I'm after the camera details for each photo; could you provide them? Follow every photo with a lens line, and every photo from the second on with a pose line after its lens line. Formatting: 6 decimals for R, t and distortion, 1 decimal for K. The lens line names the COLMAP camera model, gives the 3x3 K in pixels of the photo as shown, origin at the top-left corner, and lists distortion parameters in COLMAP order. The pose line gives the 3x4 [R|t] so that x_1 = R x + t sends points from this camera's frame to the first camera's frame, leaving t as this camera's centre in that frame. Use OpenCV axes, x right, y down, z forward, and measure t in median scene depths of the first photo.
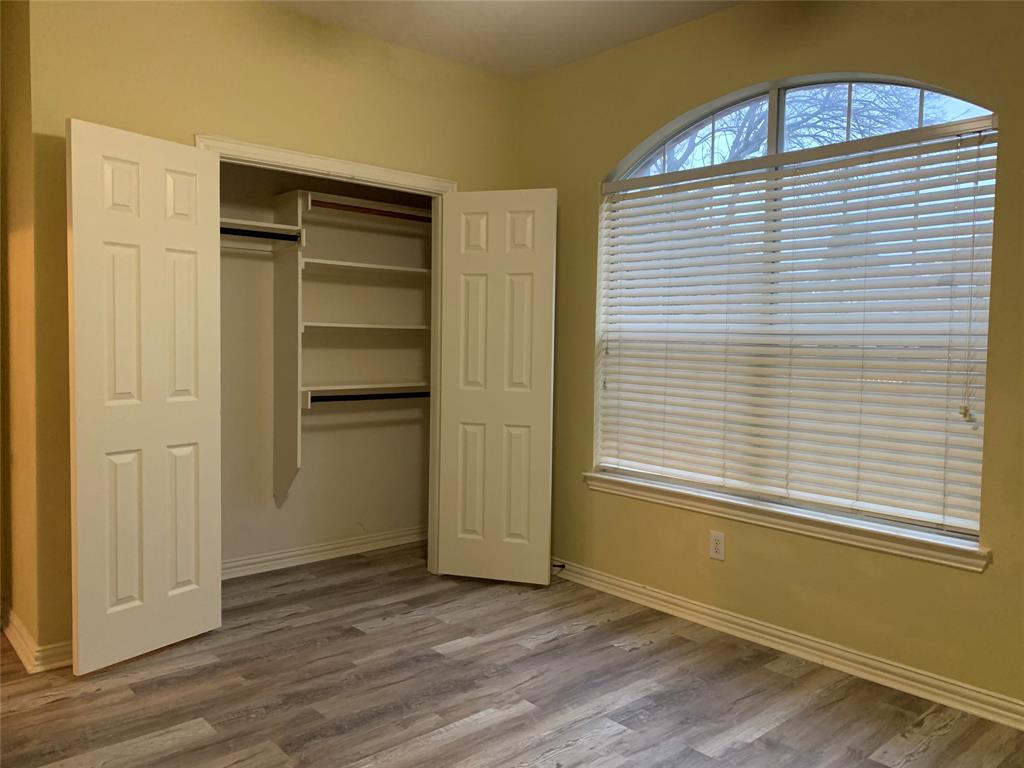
lens RADIAL K [[783.7, 0, 520.8], [0, 783.7, 381.3], [0, 0, 1]] dist [0.024248, -0.012436]
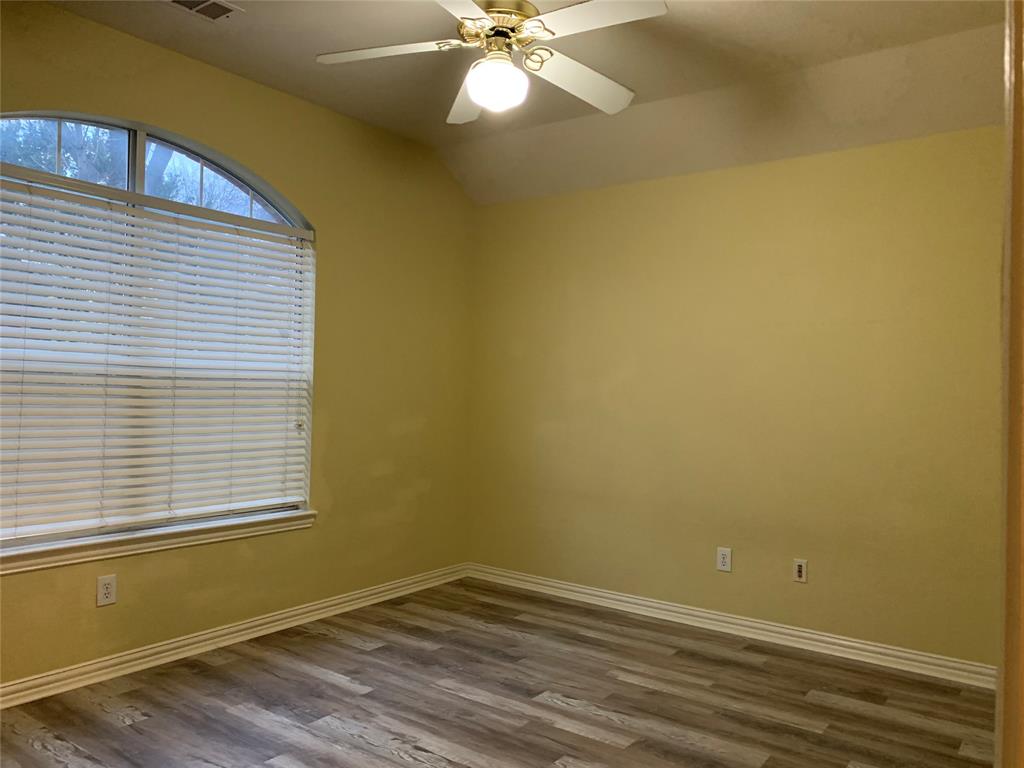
lens RADIAL K [[783.7, 0, 517.3], [0, 783.7, 380.5], [0, 0, 1]] dist [0.024248, -0.012436]
pose [[-0.194227, -0.011317, 0.980891, -0.886132], [0.024724, 0.999559, 0.016428, -0.051907], [-0.980645, 0.027443, -0.193862, 0.800313]]
